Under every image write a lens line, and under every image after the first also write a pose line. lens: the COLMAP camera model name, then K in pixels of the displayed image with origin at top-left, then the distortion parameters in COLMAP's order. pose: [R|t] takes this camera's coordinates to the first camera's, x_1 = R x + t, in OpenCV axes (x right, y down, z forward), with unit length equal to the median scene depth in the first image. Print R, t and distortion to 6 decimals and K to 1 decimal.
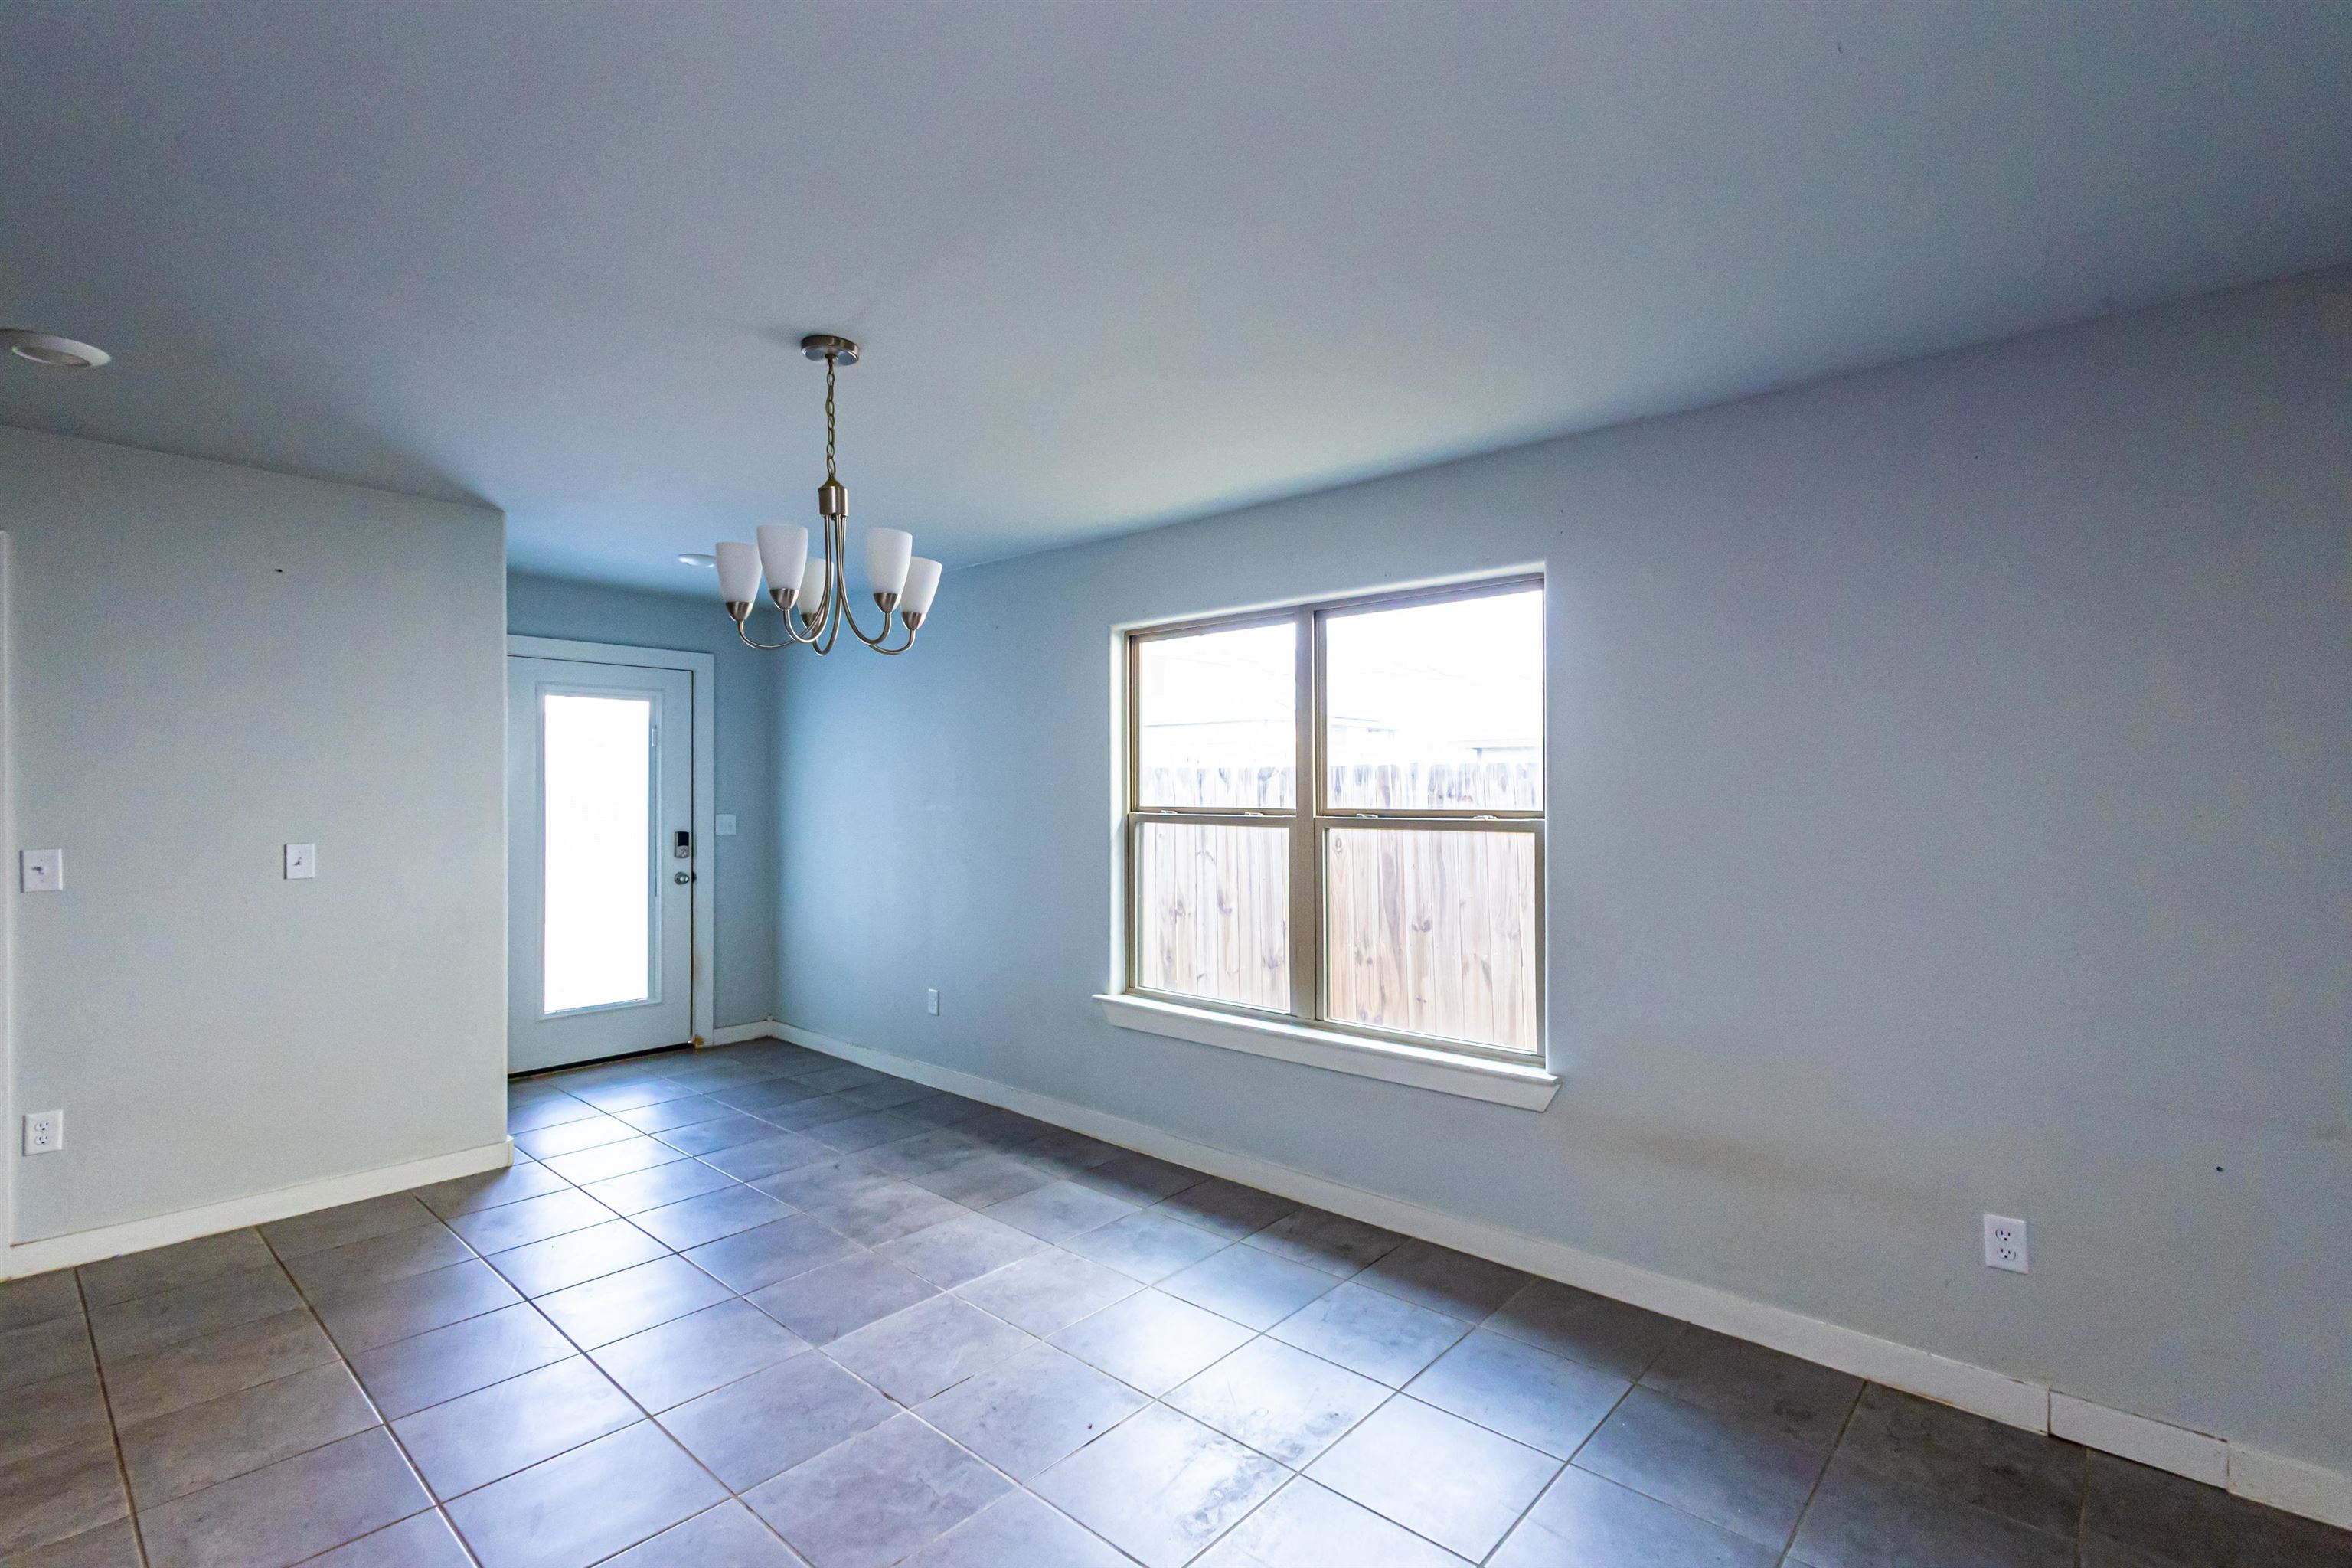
lens RADIAL K [[1087.1, 0, 1178.9], [0, 1087.1, 784.0], [0, 0, 1]] dist [0.007416, -0.003312]
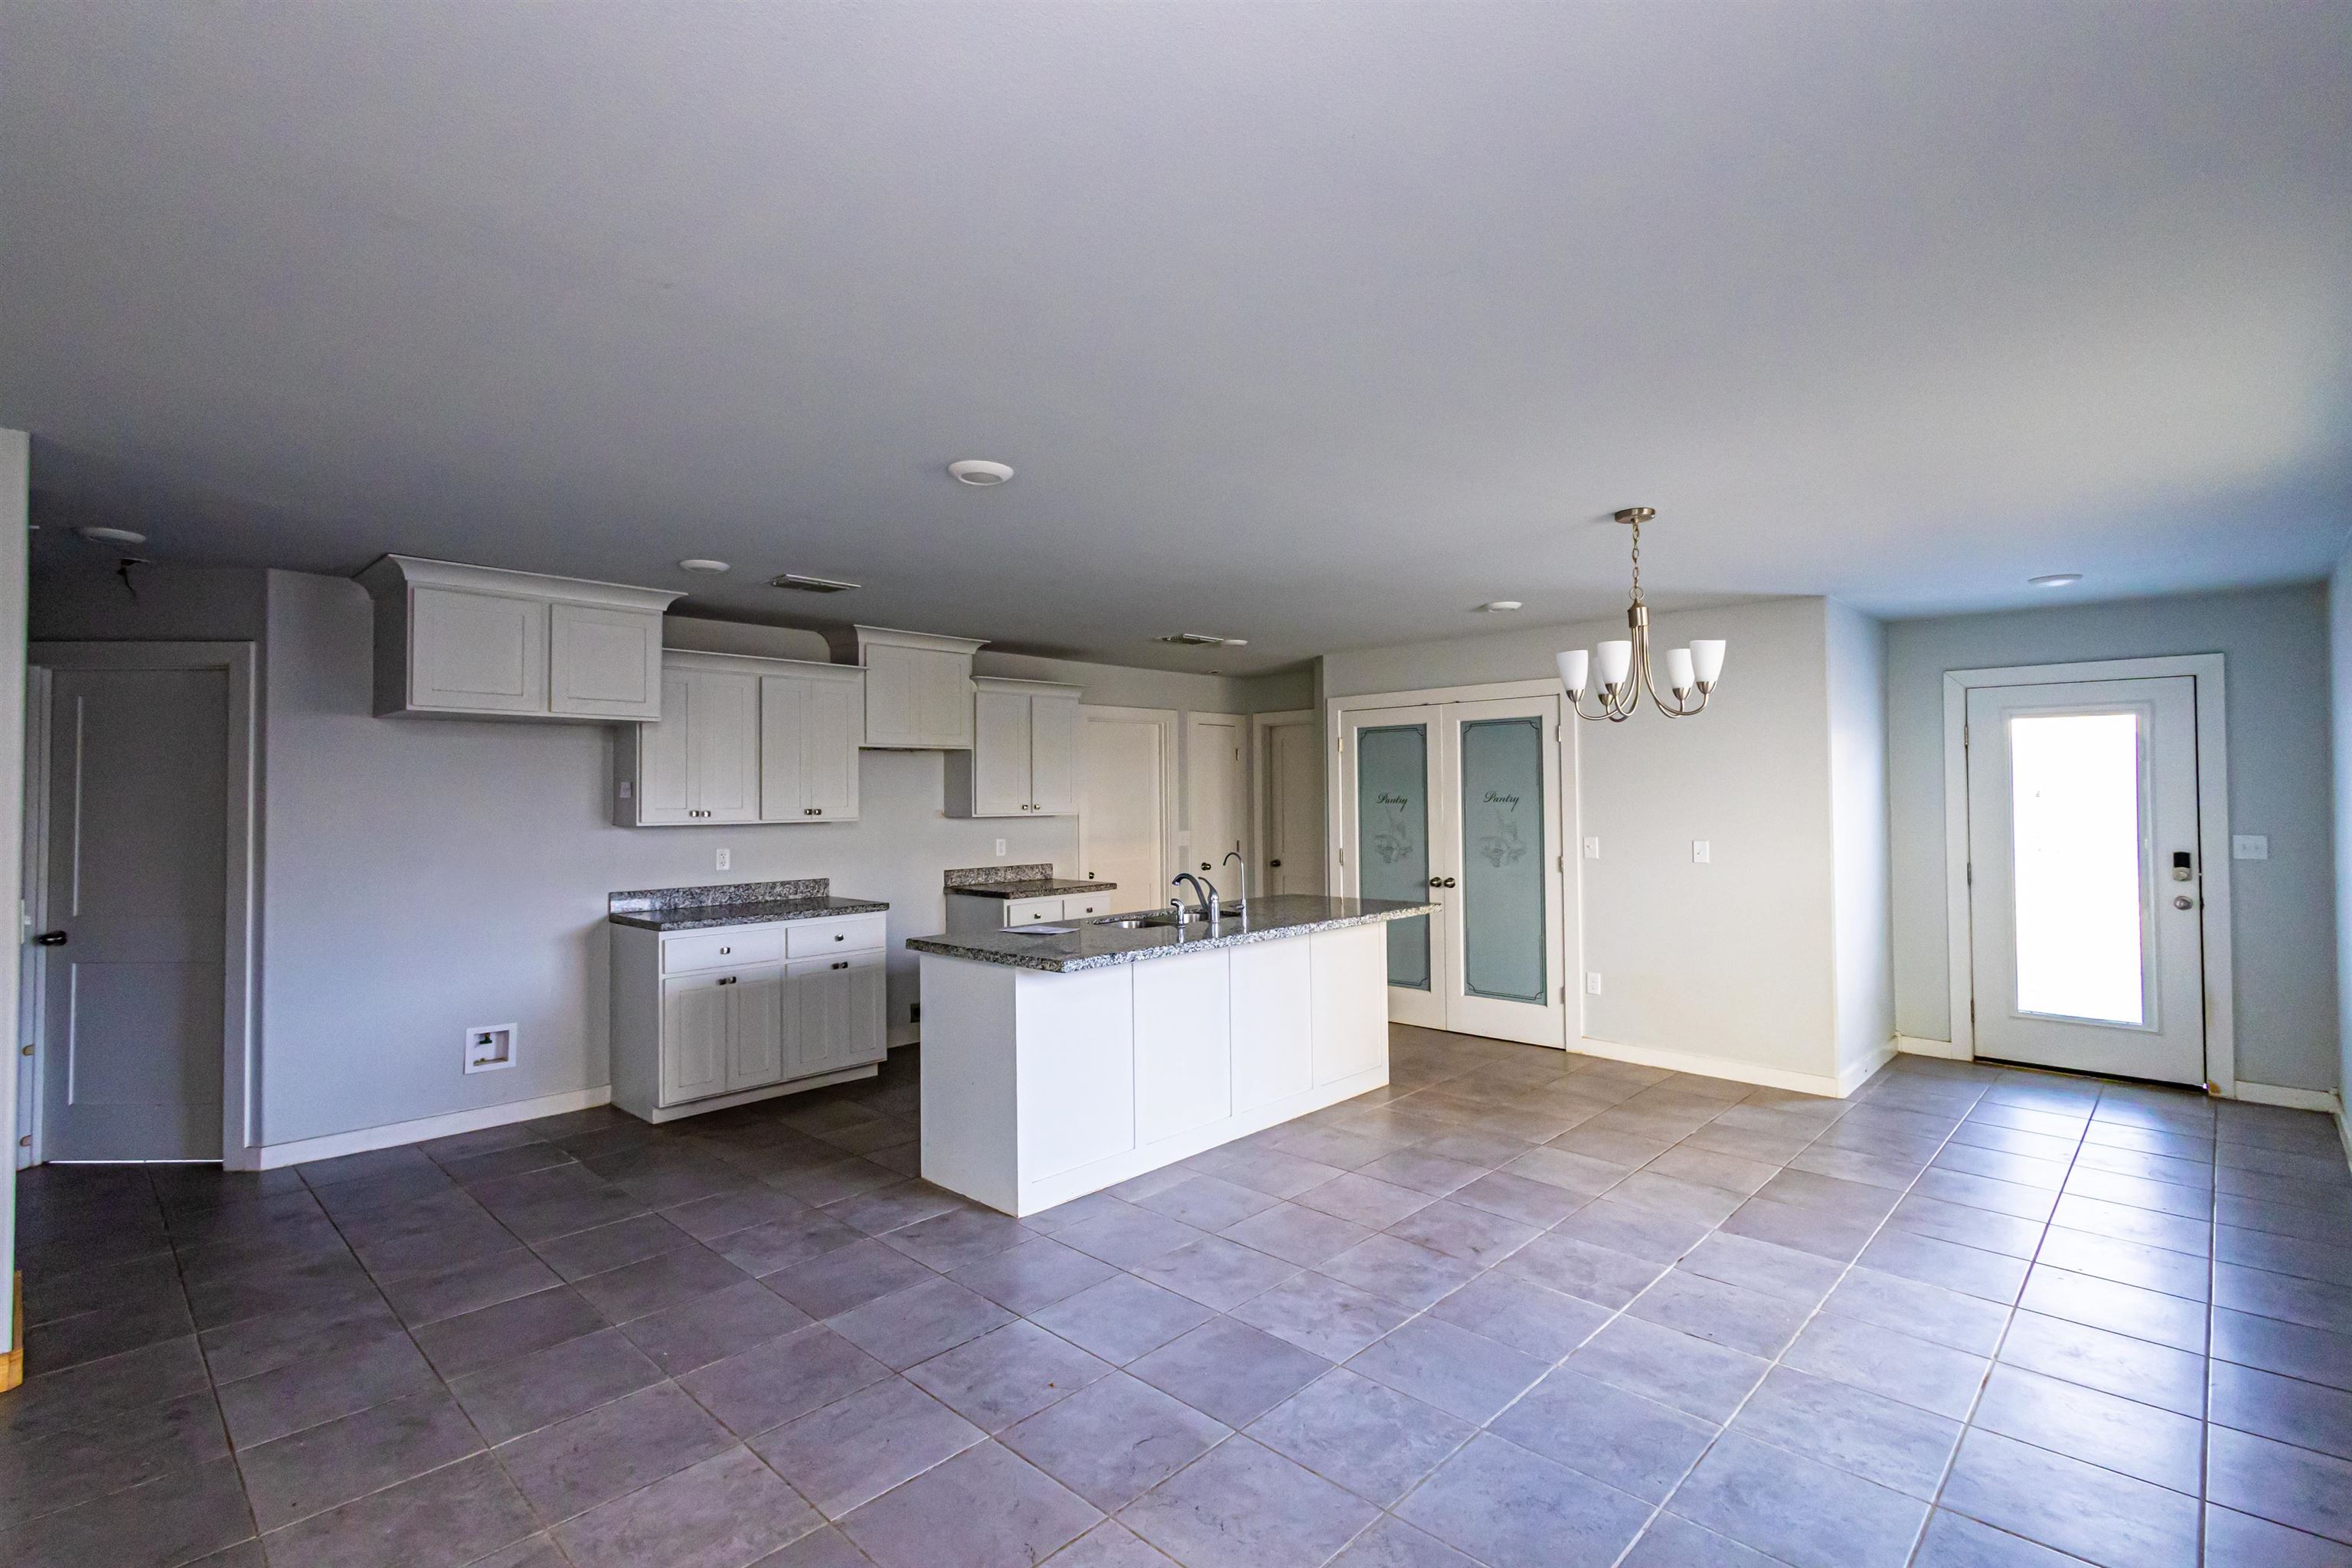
lens RADIAL K [[1087.1, 0, 1178.5], [0, 1087.1, 770.5], [0, 0, 1]] dist [0.007416, -0.003312]
pose [[-0.039216, -0.021062, -0.999009, 0.660680], [0.006757, 0.999749, -0.021343, -0.014968], [0.999208, -0.007588, -0.039064, 0.251259]]
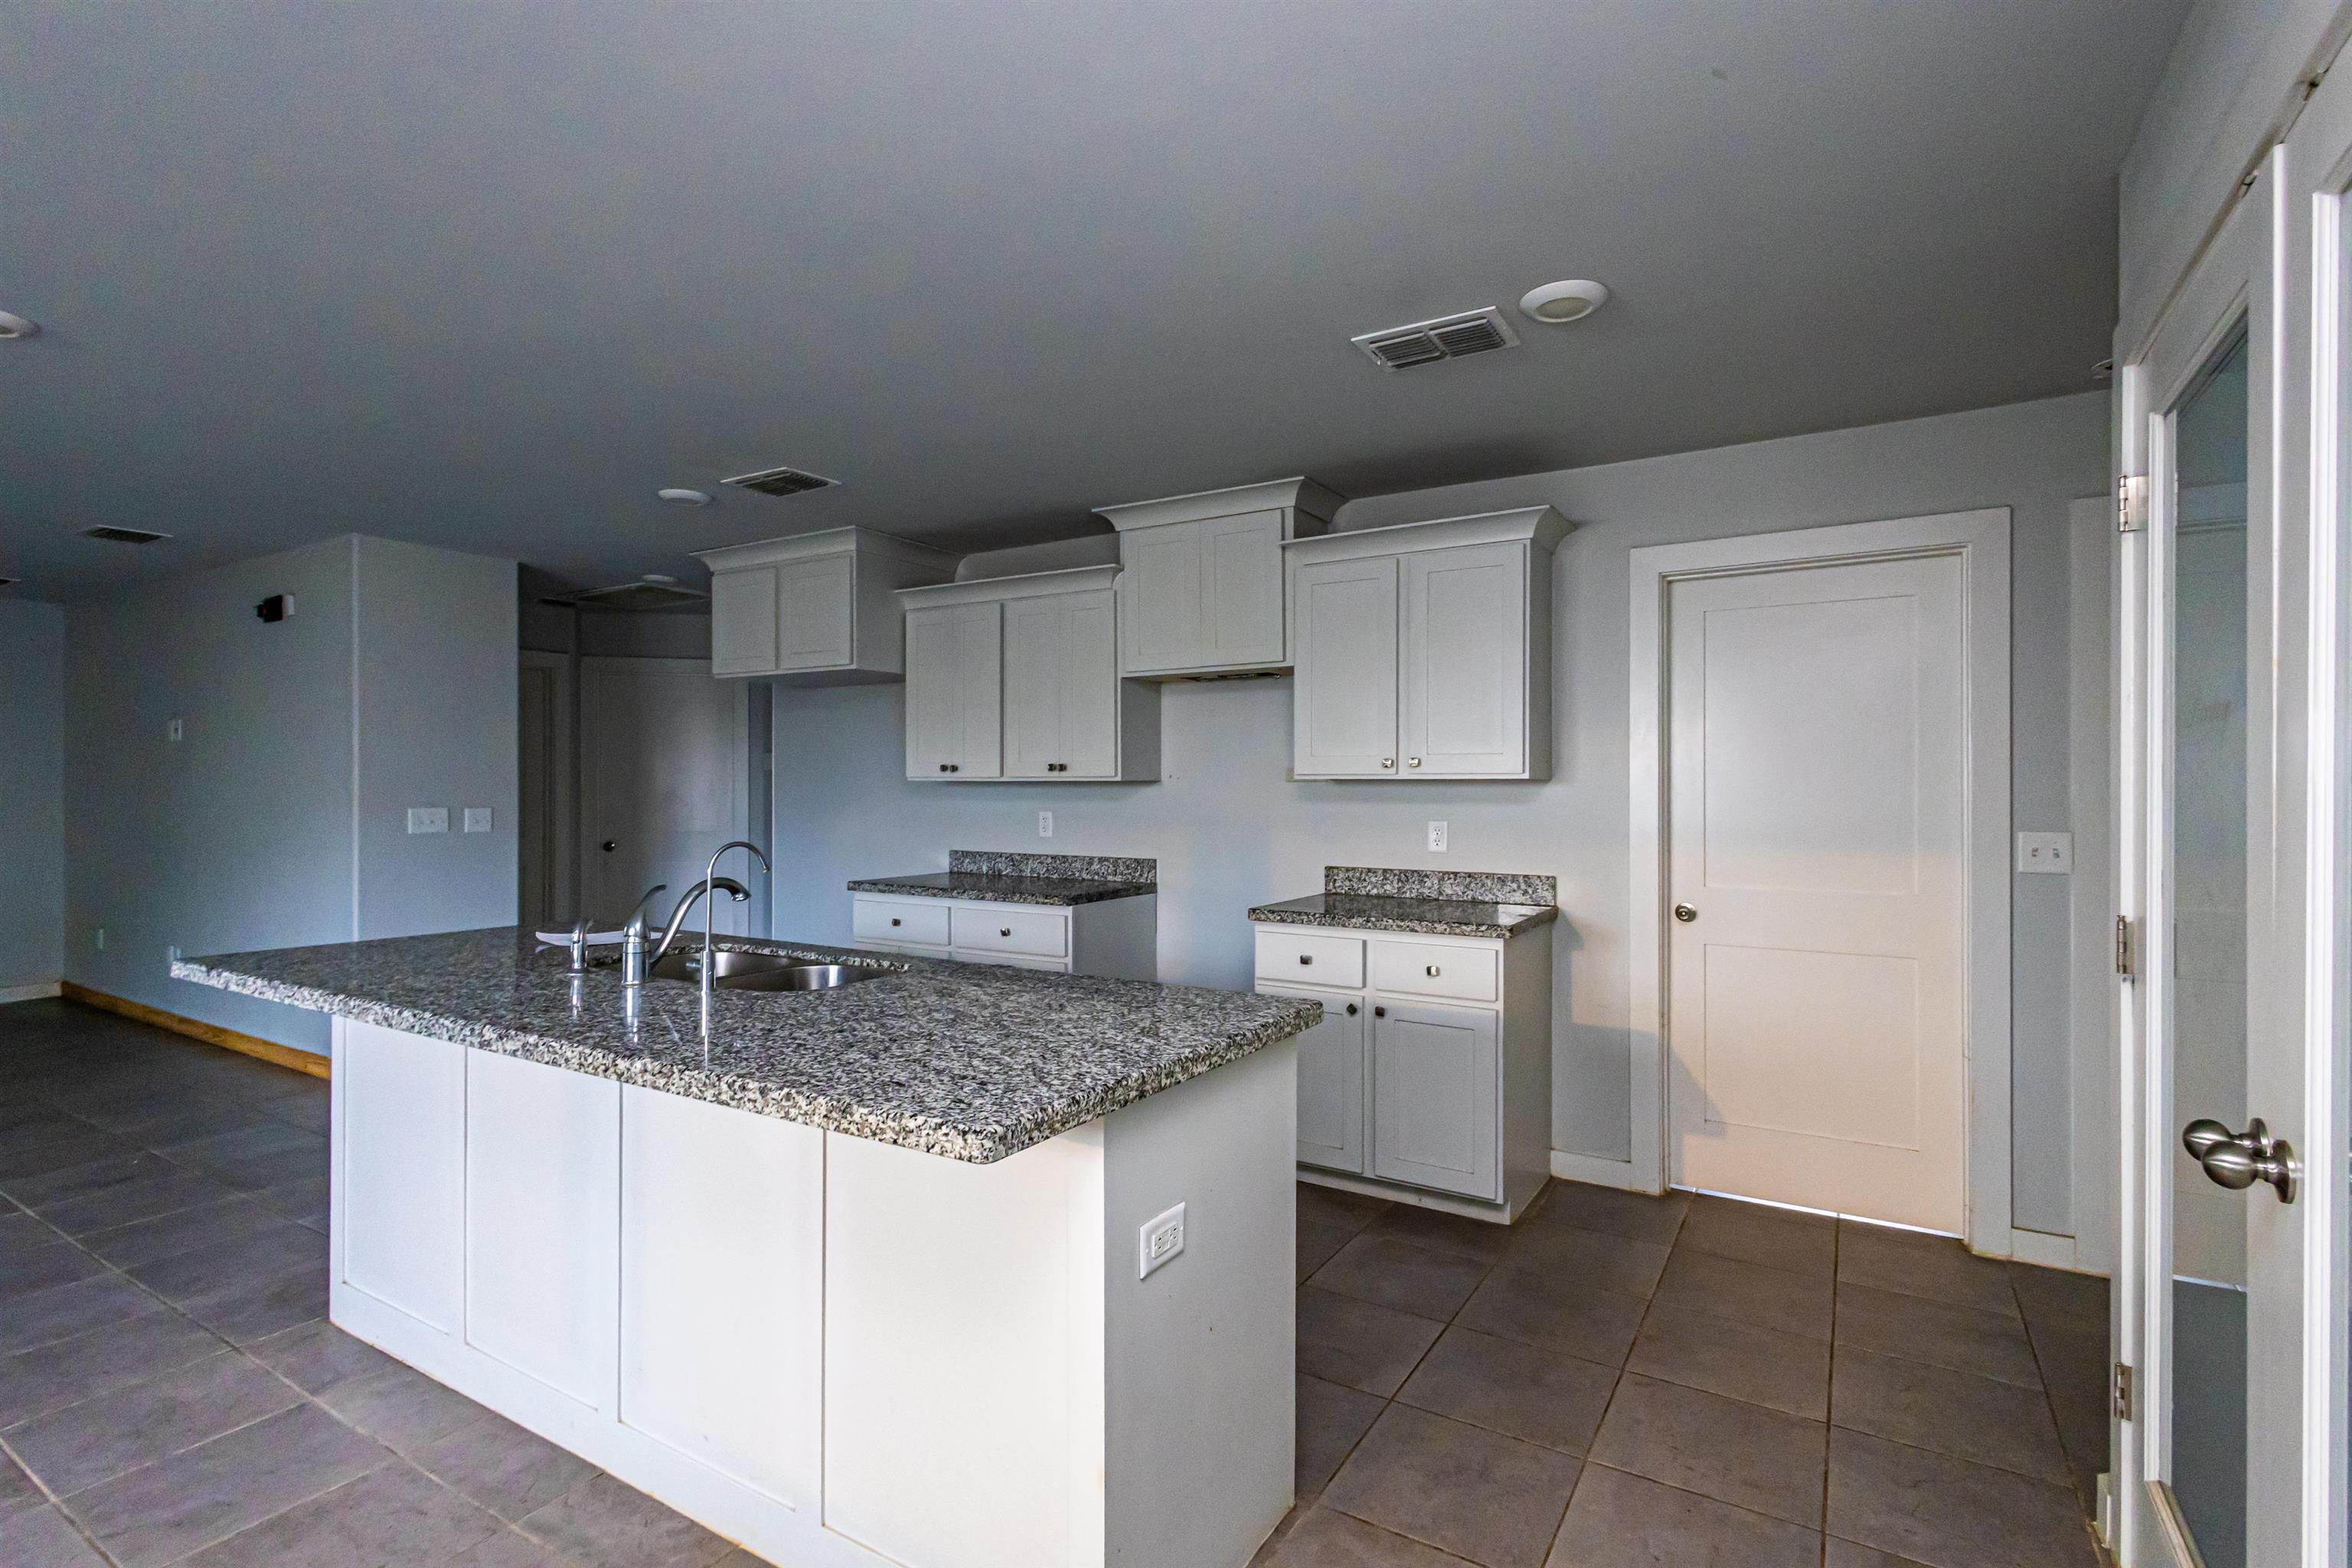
lens RADIAL K [[1087.1, 0, 1176.7], [0, 1087.1, 790.9], [0, 0, 1]] dist [0.007416, -0.003312]
pose [[-0.983948, -0.000598, -0.178453, -0.580486], [-0.001539, 0.999986, 0.005136, 0.021085], [0.178448, 0.005329, -0.983935, 0.779035]]
